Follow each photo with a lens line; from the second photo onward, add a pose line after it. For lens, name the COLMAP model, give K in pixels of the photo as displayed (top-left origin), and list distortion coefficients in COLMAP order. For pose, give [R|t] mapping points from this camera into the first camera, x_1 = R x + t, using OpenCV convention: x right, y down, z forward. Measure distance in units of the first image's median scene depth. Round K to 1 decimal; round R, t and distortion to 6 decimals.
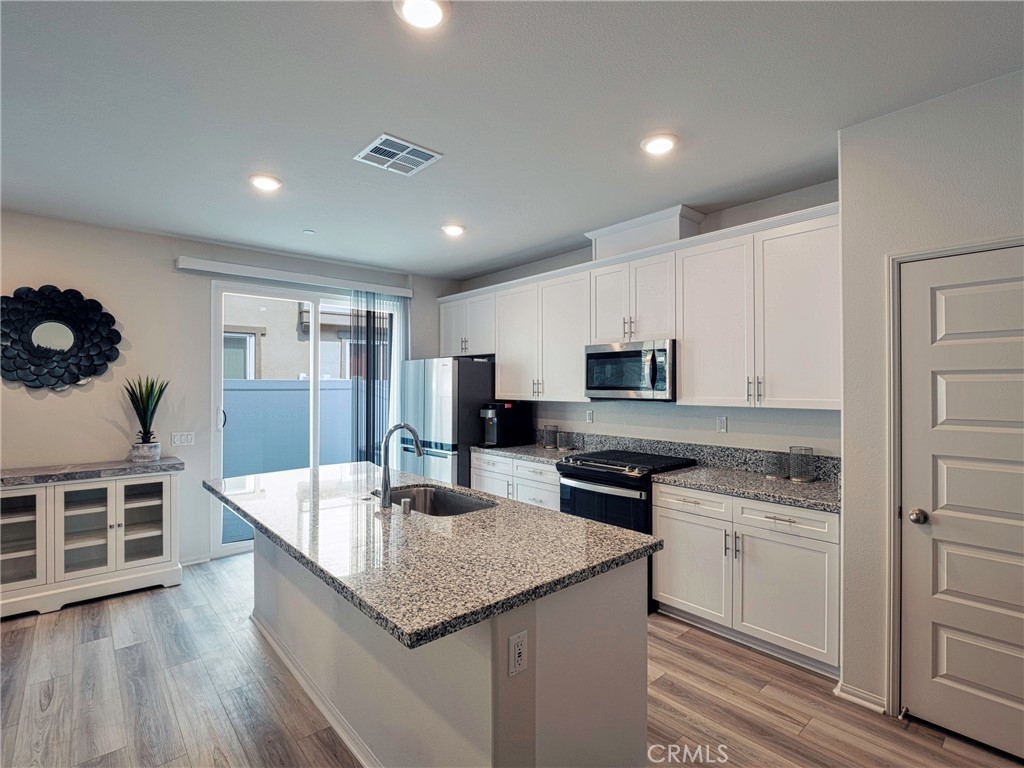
lens RADIAL K [[495.5, 0, 444.6], [0, 495.5, 381.8], [0, 0, 1]] dist [-0.024504, -0.000379]
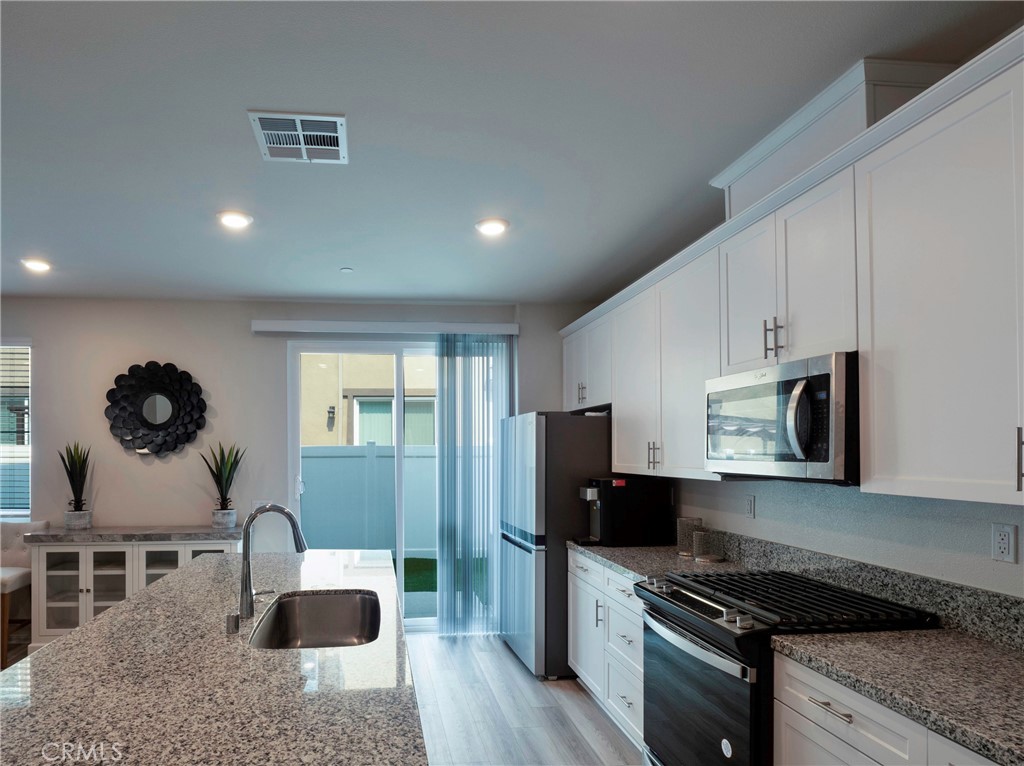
lens RADIAL K [[554.9, 0, 365.0], [0, 554.9, 448.7], [0, 0, 1]] dist [0.001426, -0.010344]
pose [[0.830050, -0.005142, -0.557665, 0.275487], [0.005624, 0.999984, -0.000849, 0.002897], [0.557661, -0.002432, 0.830065, 0.228324]]
